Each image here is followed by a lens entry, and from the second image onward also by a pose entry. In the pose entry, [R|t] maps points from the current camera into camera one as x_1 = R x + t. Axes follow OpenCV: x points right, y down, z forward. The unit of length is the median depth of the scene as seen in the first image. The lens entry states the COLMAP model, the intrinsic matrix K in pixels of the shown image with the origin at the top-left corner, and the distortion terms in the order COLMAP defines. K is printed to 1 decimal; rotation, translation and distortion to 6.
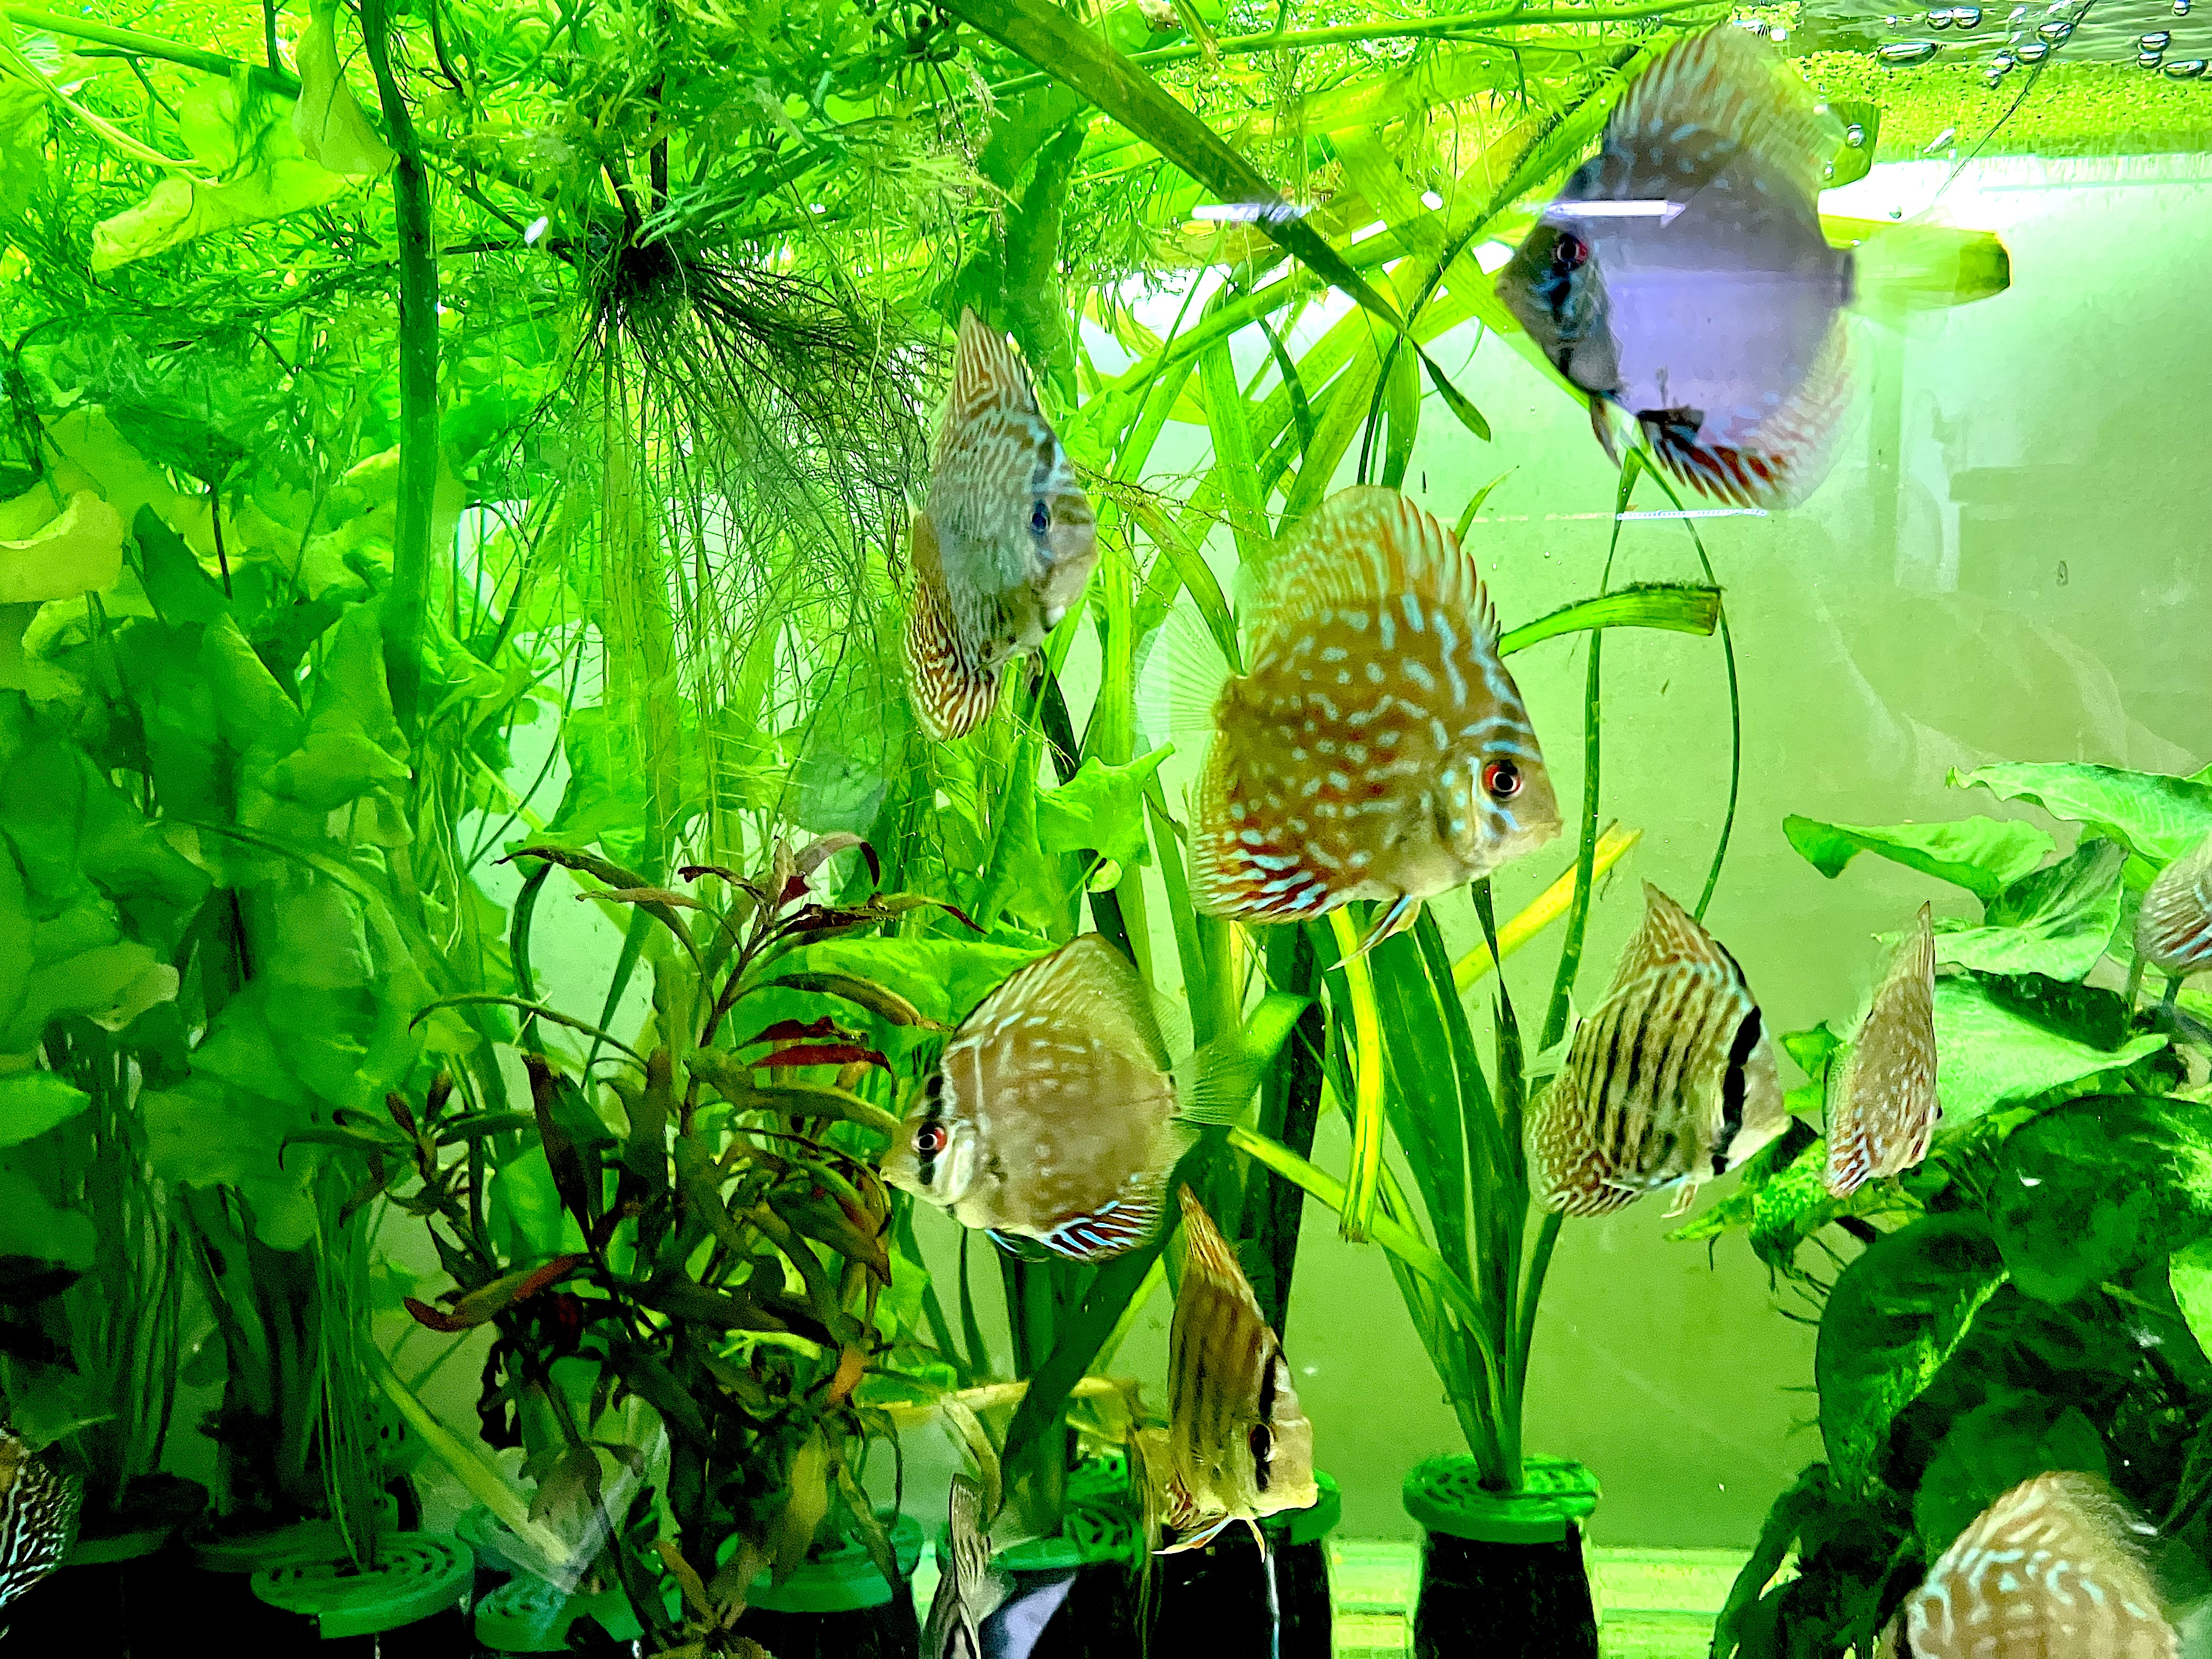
lens RADIAL K [[1800.5, 0, 1106.0], [0, 1800.5, 829.5], [0, 0, 1]] dist [-0.031238, -0.003585]
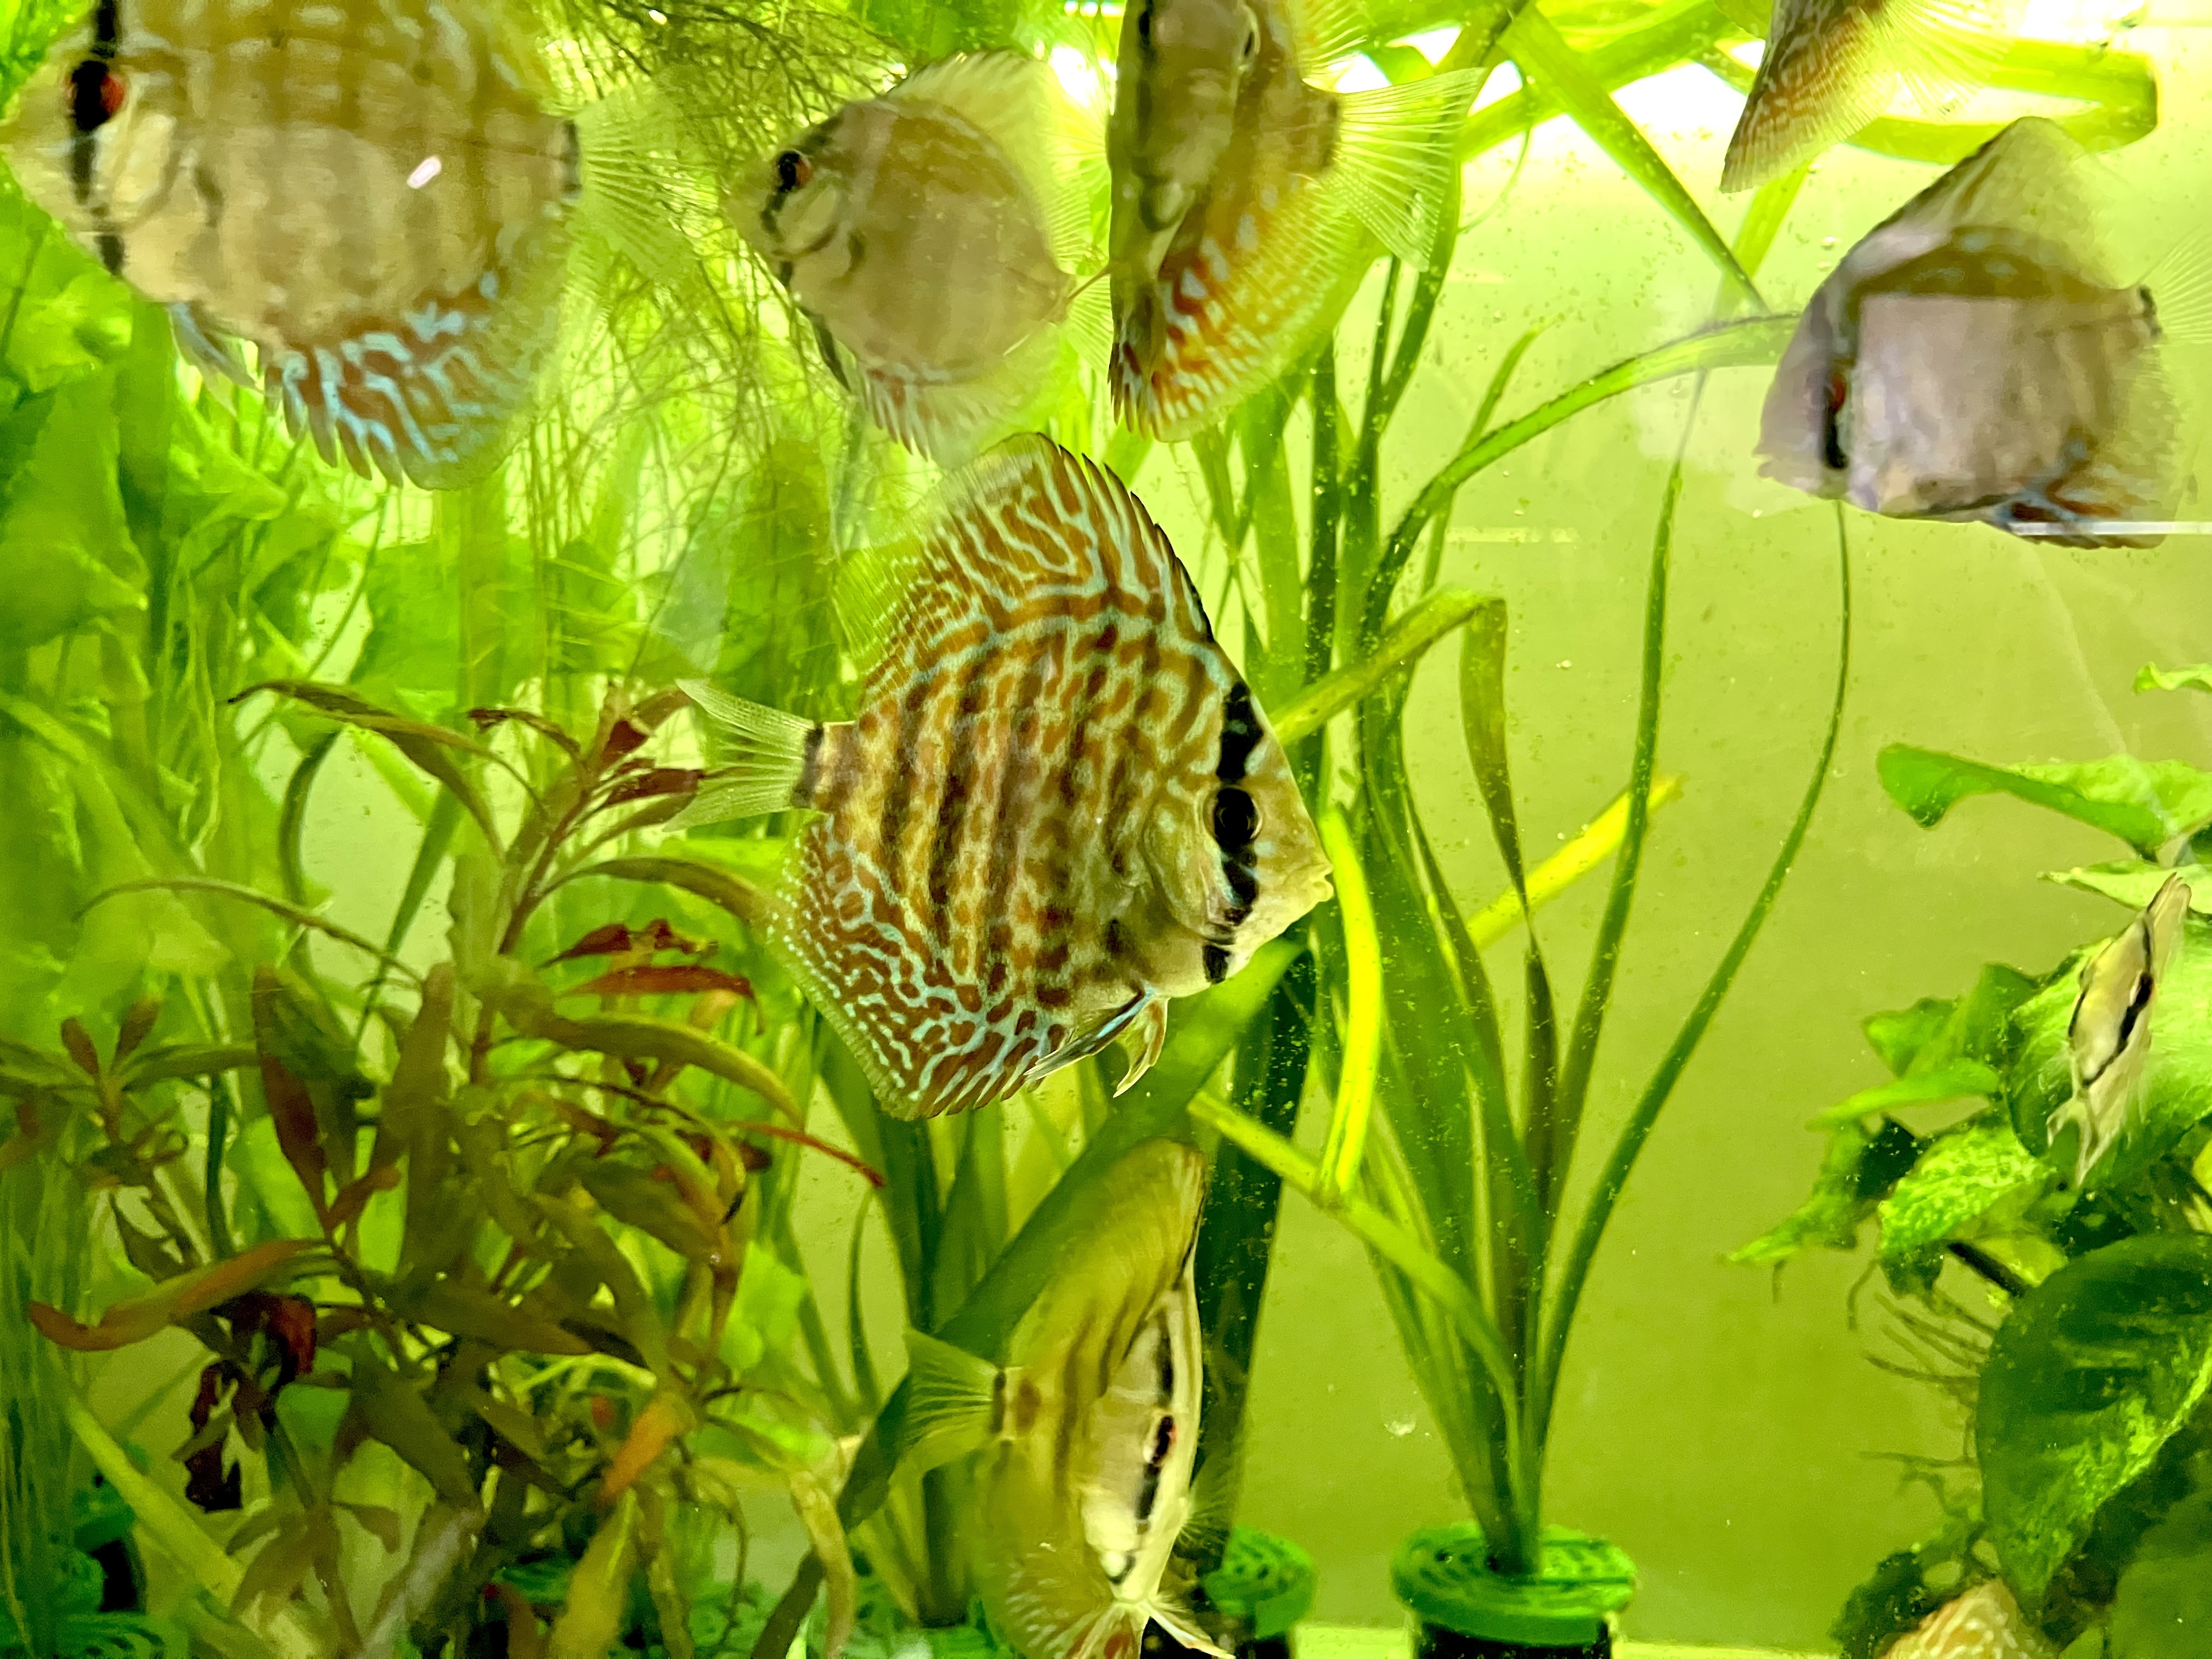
lens RADIAL K [[1820.4, 0, 1125.0], [0, 1820.4, 802.8], [0, 0, 1]] dist [-0.000946, -0.000819]
pose [[0.997716, 0.038694, 0.055362, -0.013070], [-0.037403, 0.999008, -0.024170, 0.058723], [-0.056242, 0.022045, 0.998174, 0.218124]]
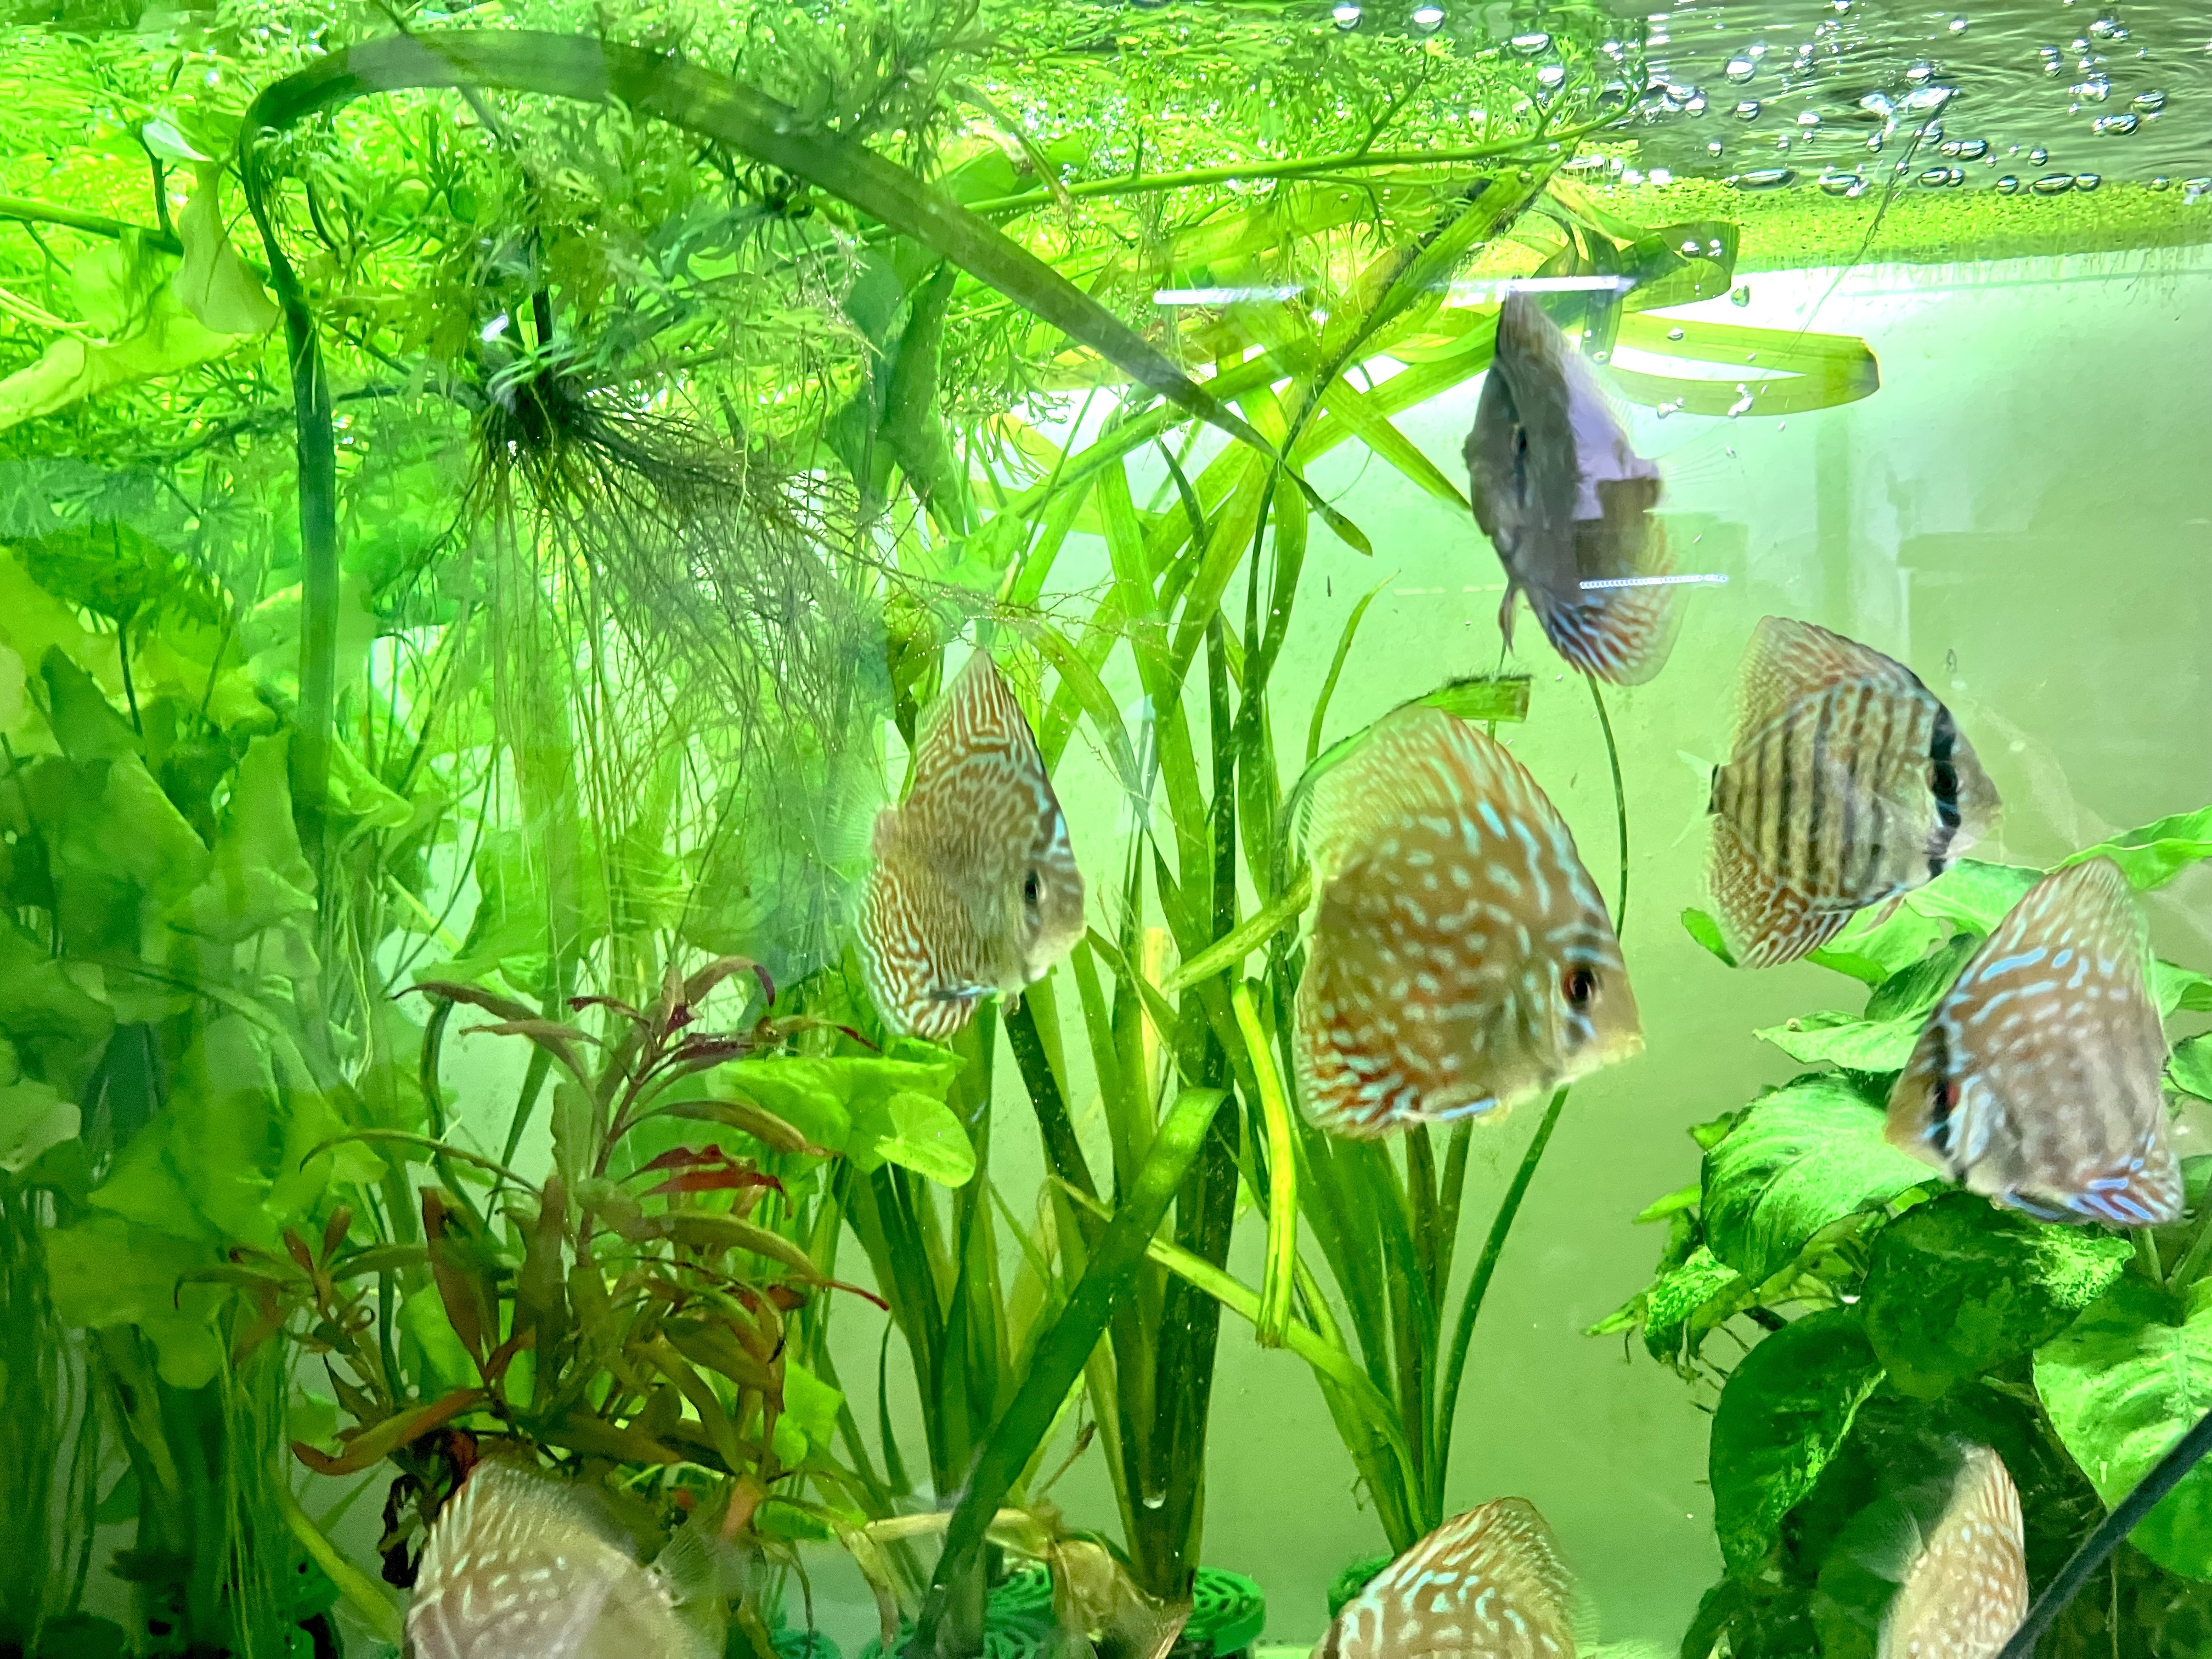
lens RADIAL K [[1800.4, 0, 1109.0], [0, 1800.4, 813.7], [0, 0, 1]] dist [-0.031697, -0.007690]
pose [[0.999589, -0.024138, 0.015454, 0.046761], [0.024928, 0.998275, -0.053157, -0.018747], [-0.014144, 0.053521, 0.998467, -0.015899]]
